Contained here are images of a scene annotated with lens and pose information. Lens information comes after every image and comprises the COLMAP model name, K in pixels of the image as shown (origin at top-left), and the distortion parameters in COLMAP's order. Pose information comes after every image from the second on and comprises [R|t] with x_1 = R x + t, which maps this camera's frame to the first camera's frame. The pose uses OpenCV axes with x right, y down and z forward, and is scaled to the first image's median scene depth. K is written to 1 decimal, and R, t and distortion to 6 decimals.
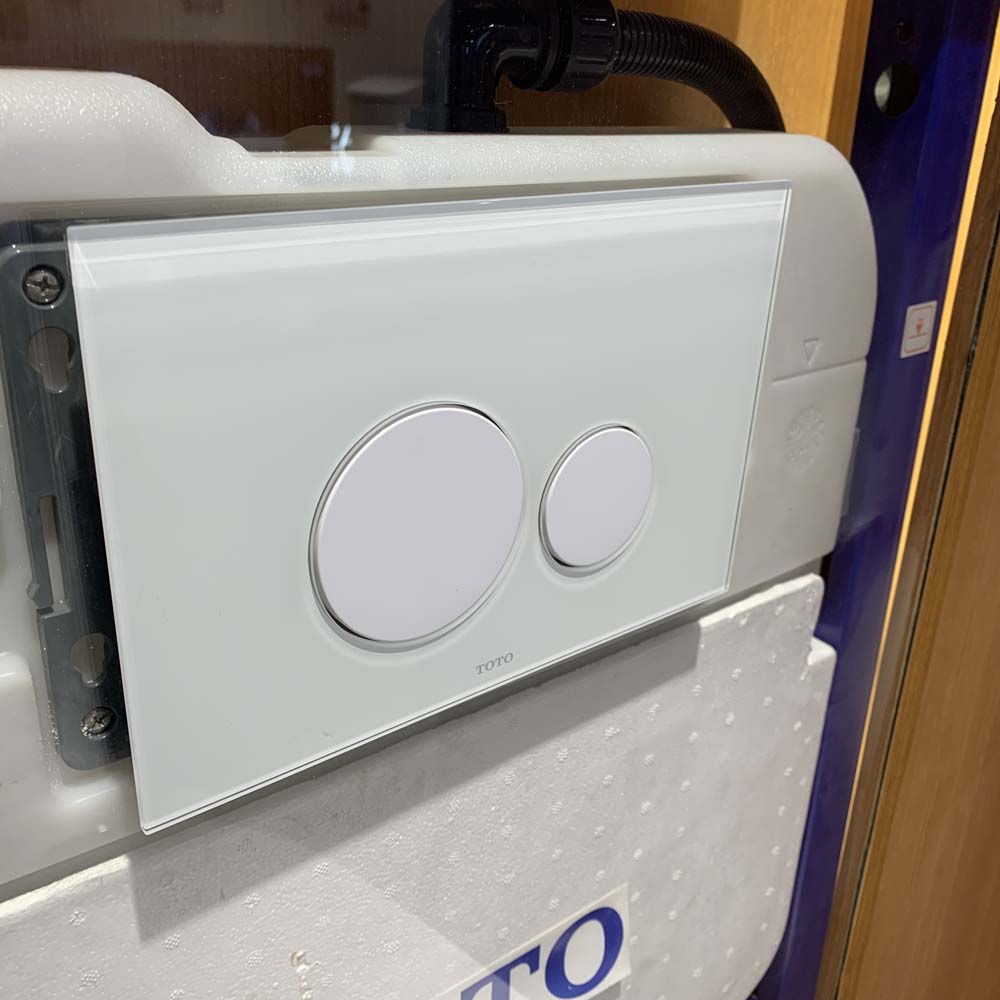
lens RADIAL K [[1038.2, 0, 509.4], [0, 1038.2, 500.3], [0, 0, 1]] dist [-0.011435, 0.000000]
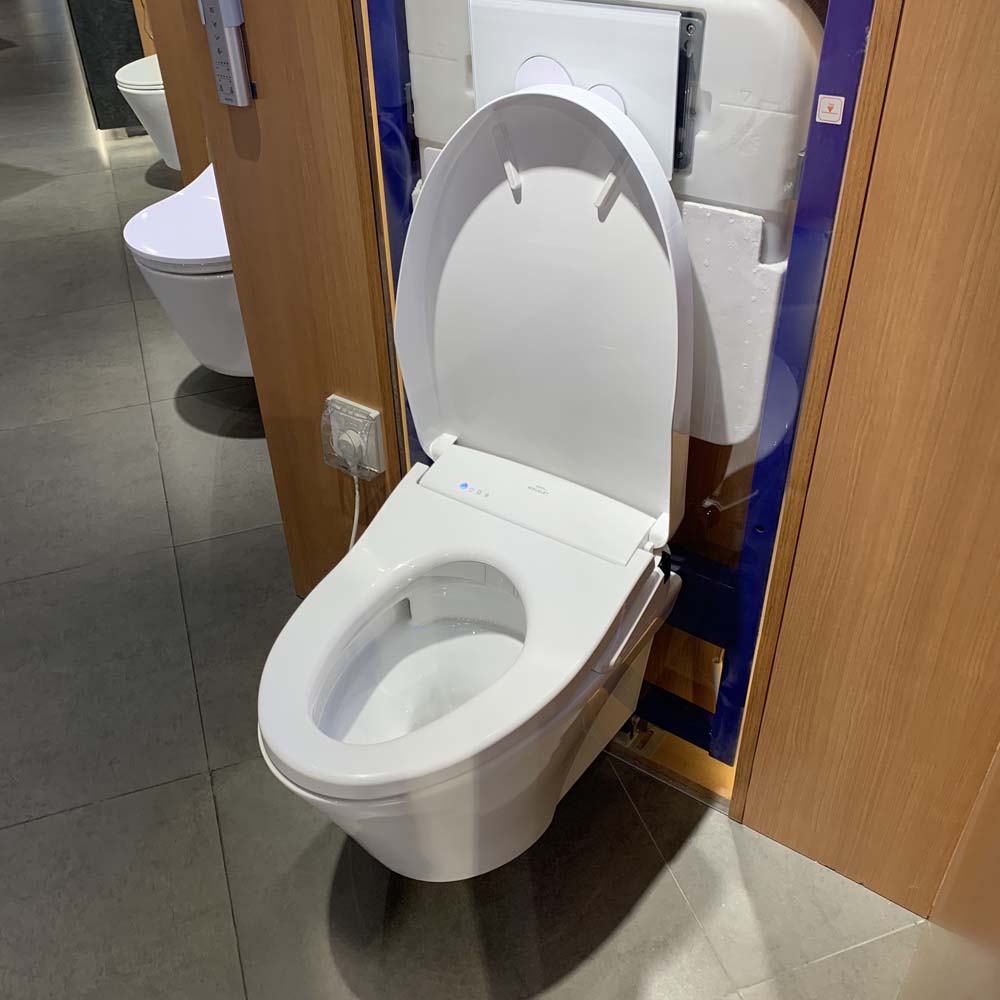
lens RADIAL K [[1038.2, 0, 497.6], [0, 1038.2, 503.3], [0, 0, 1]] dist [-0.011435, 0.000000]
pose [[0.290686, 0.536365, -0.792347, 2.312989], [-0.329722, 0.833536, 0.443283, -0.219349], [0.898212, 0.132398, 0.419149, -0.304527]]
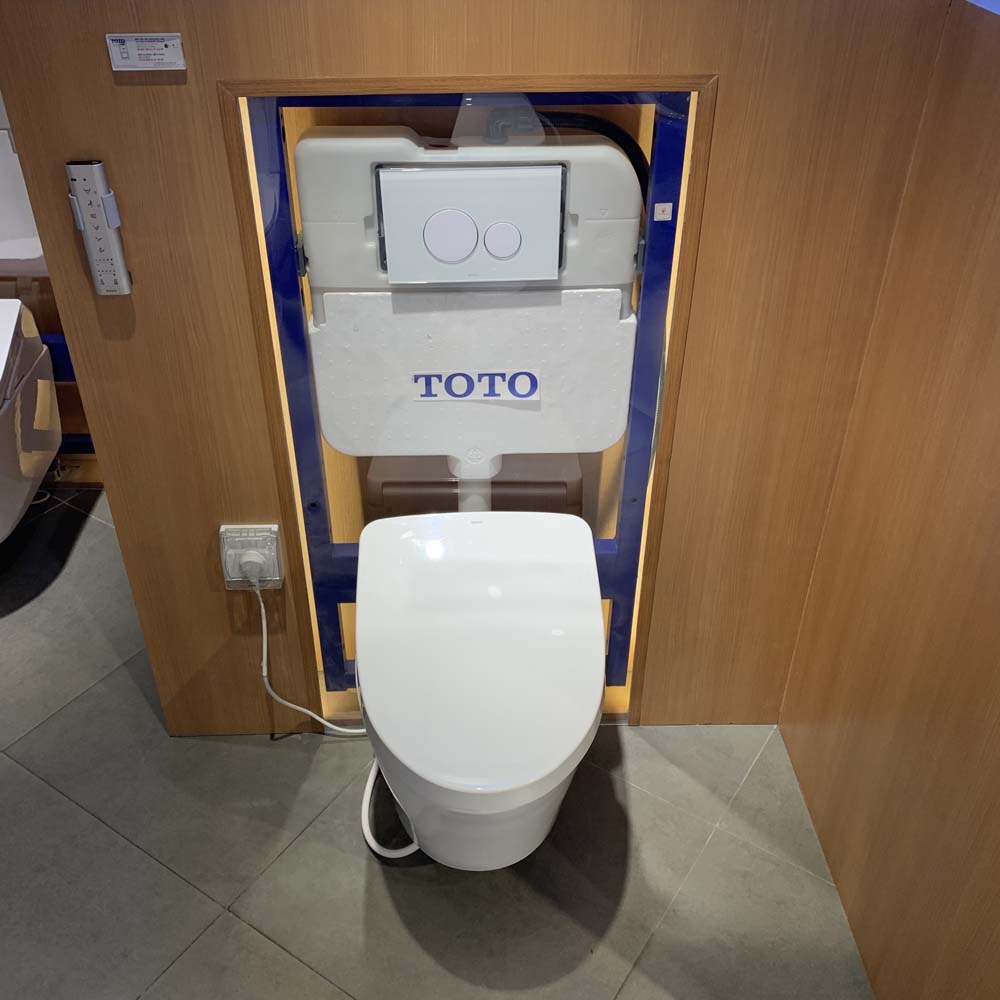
lens RADIAL K [[1038.2, 0, 496.0], [0, 1038.2, 497.3], [0, 0, 1]] dist [-0.011435, 0.000000]
pose [[0.806834, 0.304598, -0.506201, 1.886086], [-0.196091, 0.946337, 0.256893, -0.065655], [0.557286, -0.108008, 0.823266, -1.925878]]
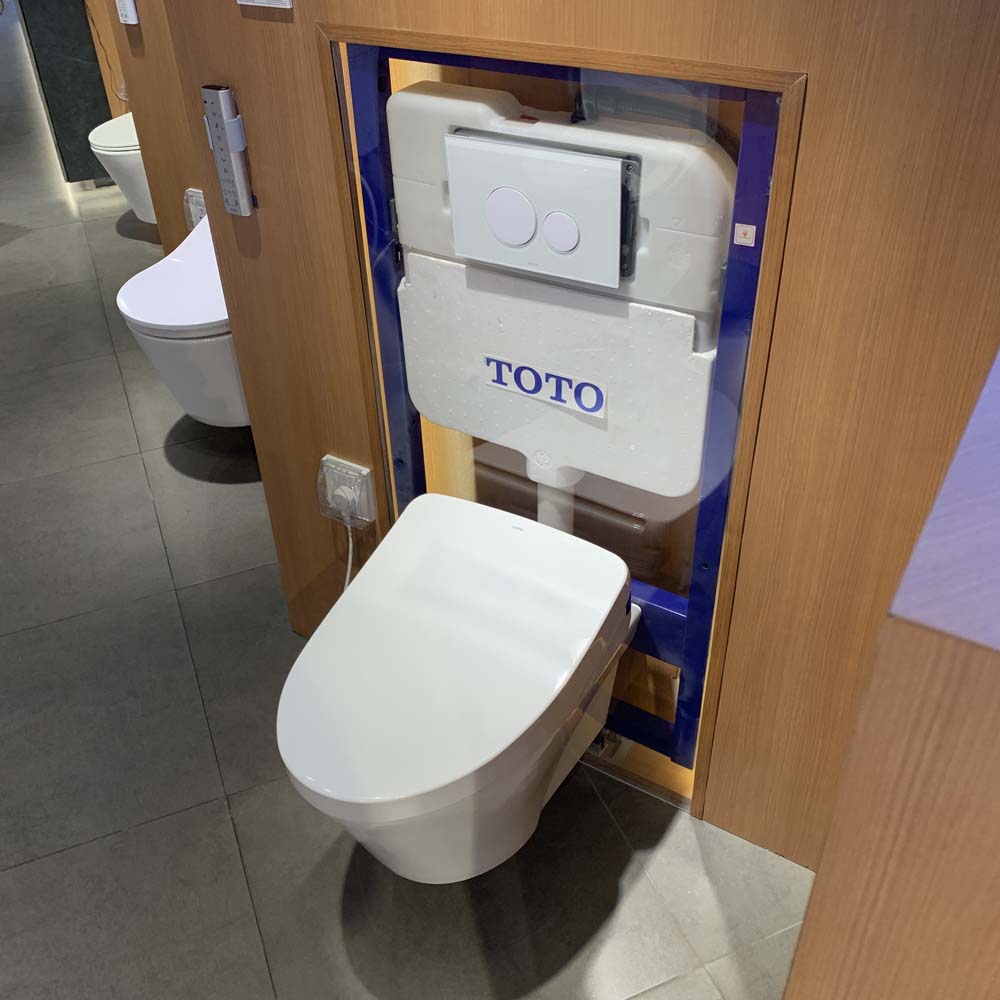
lens RADIAL K [[1038.2, 0, 494.5], [0, 1038.2, 484.6], [0, 0, 1]] dist [-0.011435, 0.000000]
pose [[0.341685, 0.504890, -0.792677, 2.582707], [-0.314729, 0.856211, 0.409693, -0.508600], [0.885549, 0.109492, 0.451458, -0.587496]]
